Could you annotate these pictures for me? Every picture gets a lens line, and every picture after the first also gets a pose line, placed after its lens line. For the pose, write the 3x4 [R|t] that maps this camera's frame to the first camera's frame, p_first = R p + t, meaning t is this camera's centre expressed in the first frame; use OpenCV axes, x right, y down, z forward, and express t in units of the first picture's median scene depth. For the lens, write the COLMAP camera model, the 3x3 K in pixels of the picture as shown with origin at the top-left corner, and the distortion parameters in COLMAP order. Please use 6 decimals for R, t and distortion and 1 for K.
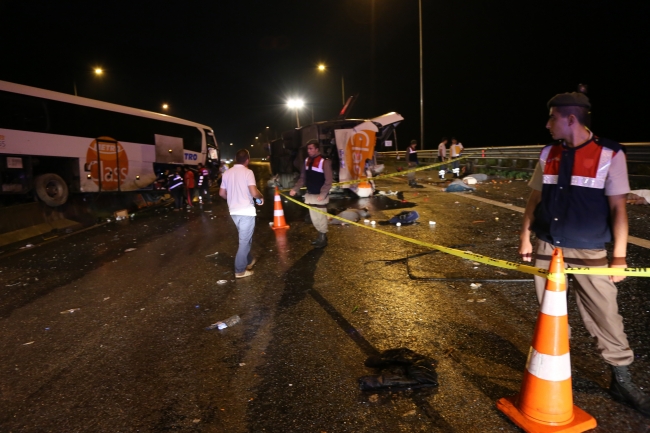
lens RADIAL K [[495.7, 0, 325.5], [0, 495.7, 219.7], [0, 0, 1]] dist [-0.102962, 0.041872]
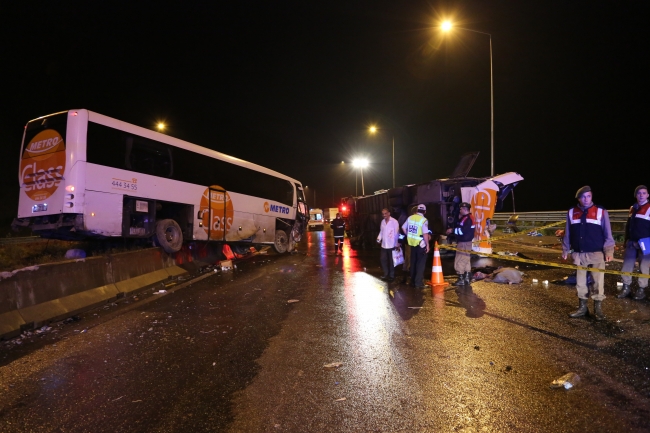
lens RADIAL K [[495.7, 0, 323.7], [0, 495.7, 221.2], [0, 0, 1]] dist [-0.102962, 0.041872]
pose [[0.996910, 0.037252, -0.069151, -0.168352], [-0.045194, 0.992092, -0.117092, 0.010839], [0.064242, 0.119855, 0.990711, 0.018760]]
